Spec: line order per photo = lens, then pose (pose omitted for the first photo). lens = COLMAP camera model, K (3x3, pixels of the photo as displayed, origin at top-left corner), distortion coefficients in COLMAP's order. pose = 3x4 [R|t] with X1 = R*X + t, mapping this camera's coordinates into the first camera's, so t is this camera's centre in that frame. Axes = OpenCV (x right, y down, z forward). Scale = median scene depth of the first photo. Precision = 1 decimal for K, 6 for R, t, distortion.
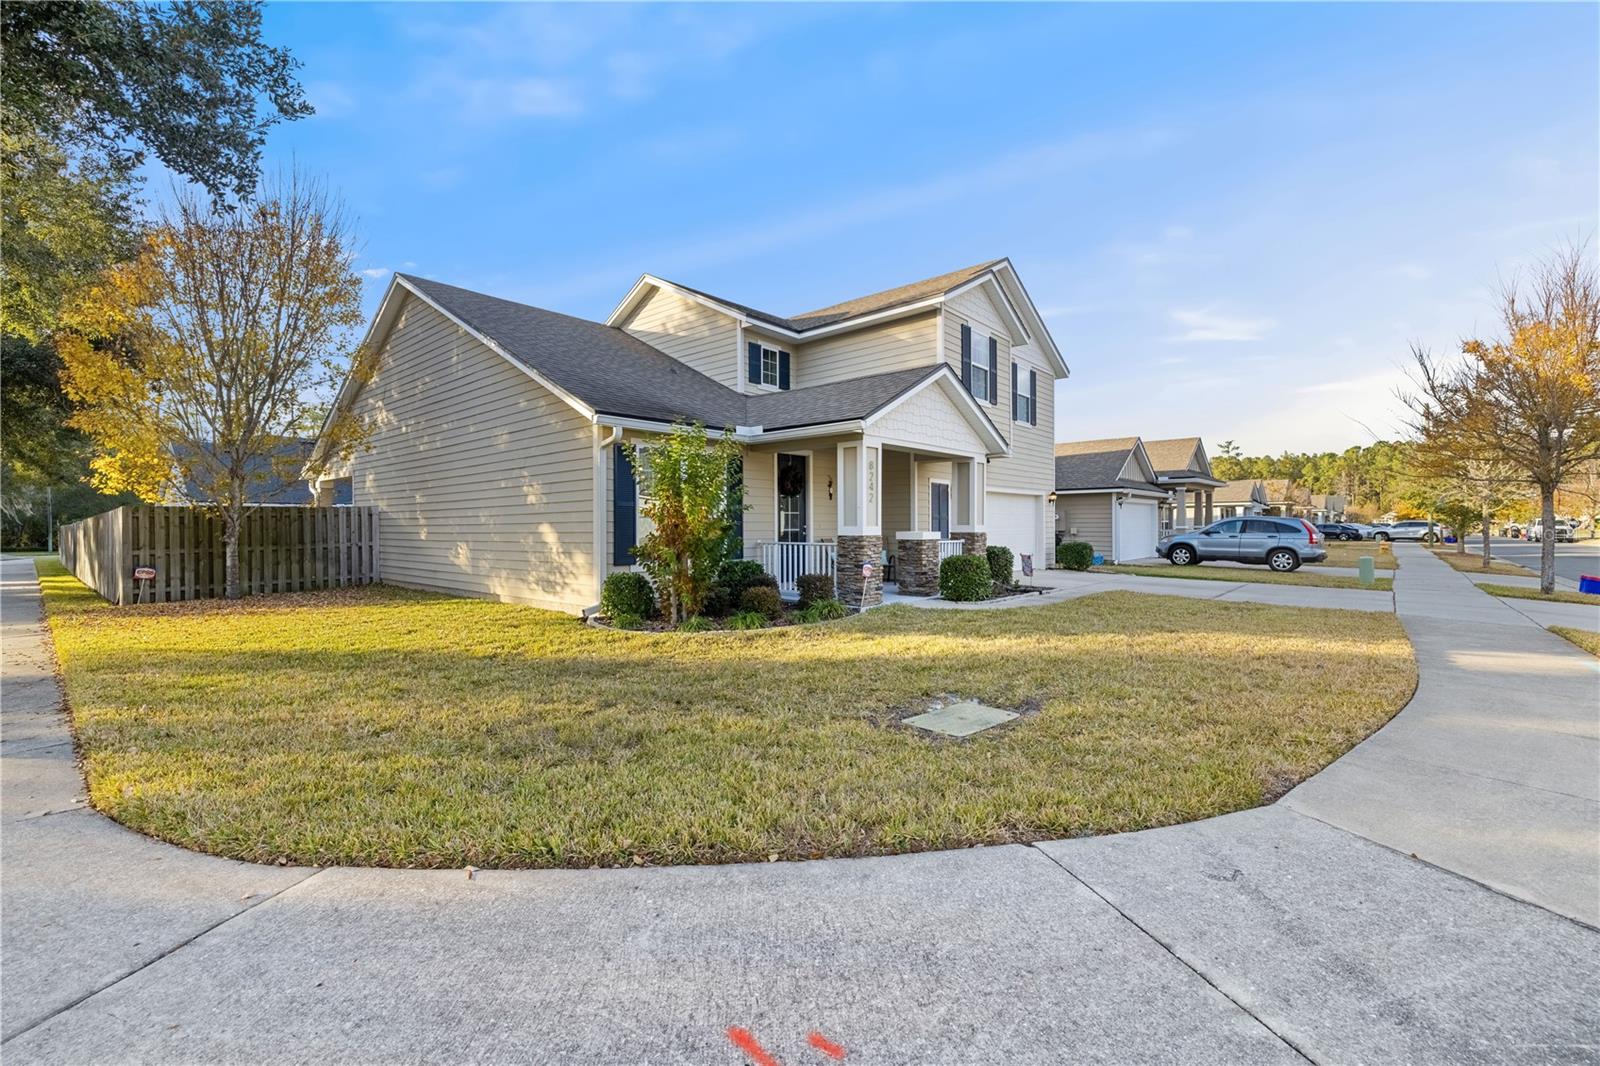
lens RADIAL K [[675.4, 0, 800.0], [0, 675.4, 524.5], [0, 0, 1]] dist [-0.000002, 0.000041]
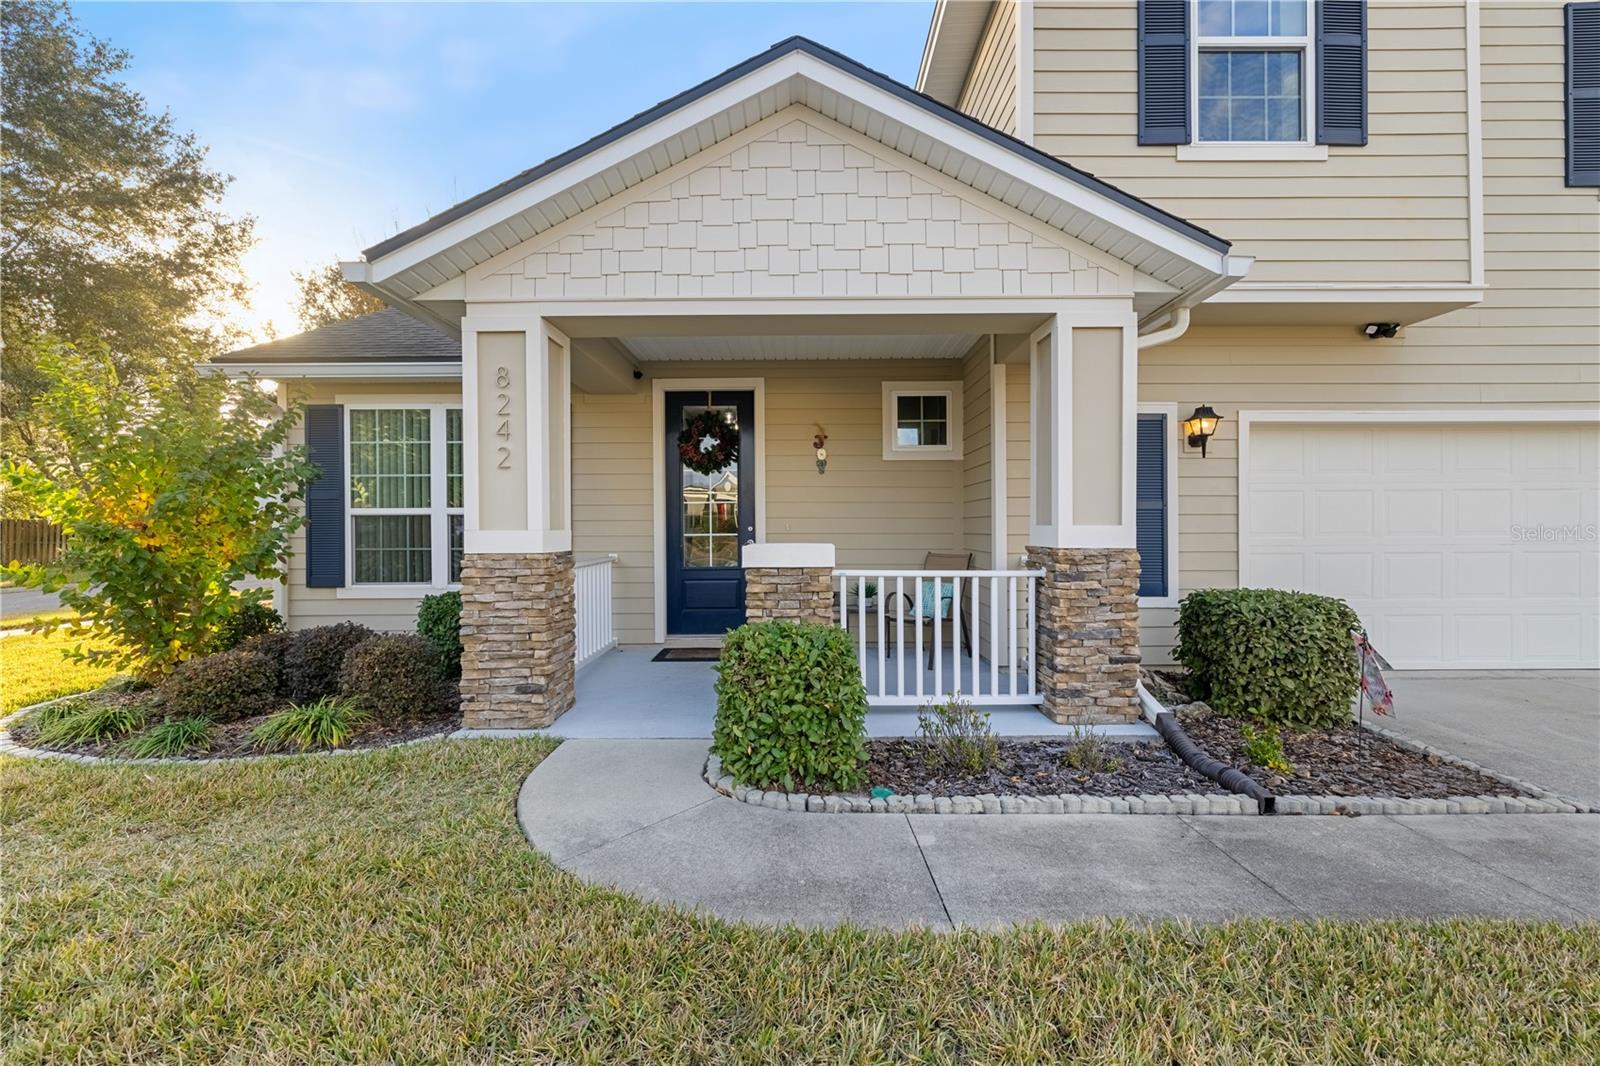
lens RADIAL K [[675.4, 0, 800.0], [0, 675.4, 524.5], [0, 0, 1]] dist [-0.000002, 0.000041]
pose [[0.661351, -0.002142, -0.750074, 0.319177], [0.003841, 0.999992, 0.000530, -0.000173], [0.750067, -0.003231, 0.661354, 0.533664]]
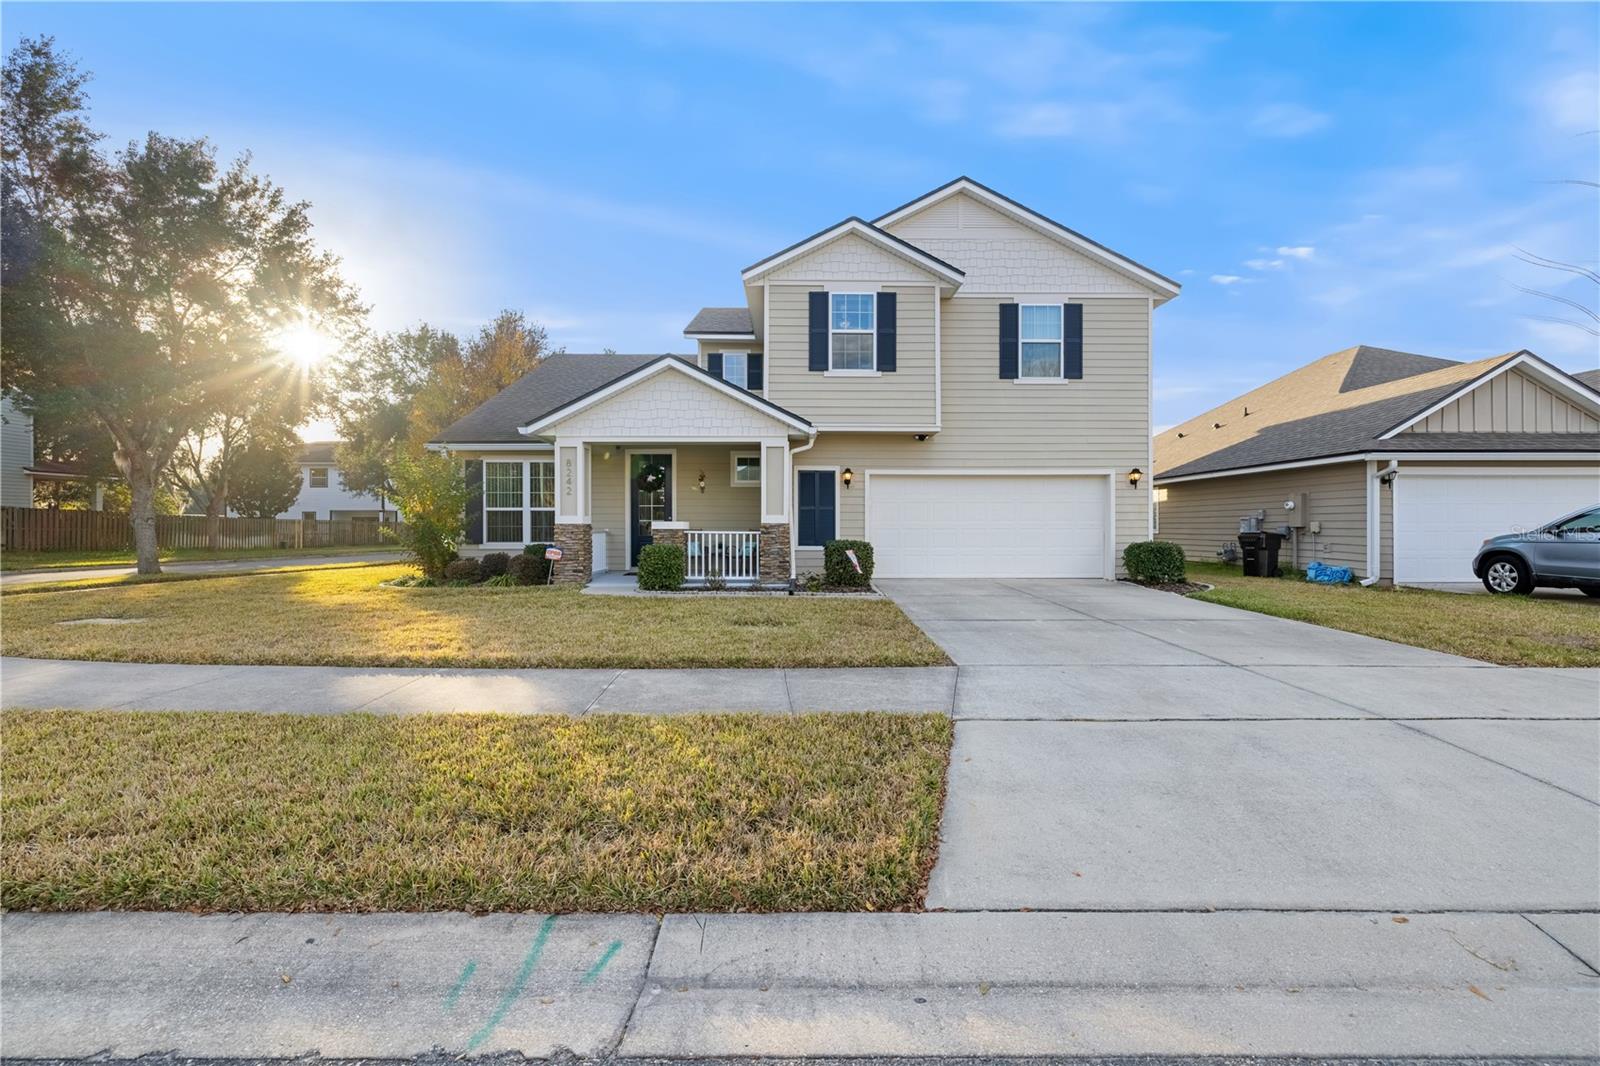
lens RADIAL K [[675.4, 0, 800.0], [0, 675.4, 524.5], [0, 0, 1]] dist [-0.000002, 0.000041]
pose [[0.668774, 0.000472, -0.743466, 0.749739], [-0.000973, 0.999999, -0.000241, 0.010573], [0.743465, 0.000885, 0.668774, 0.323110]]
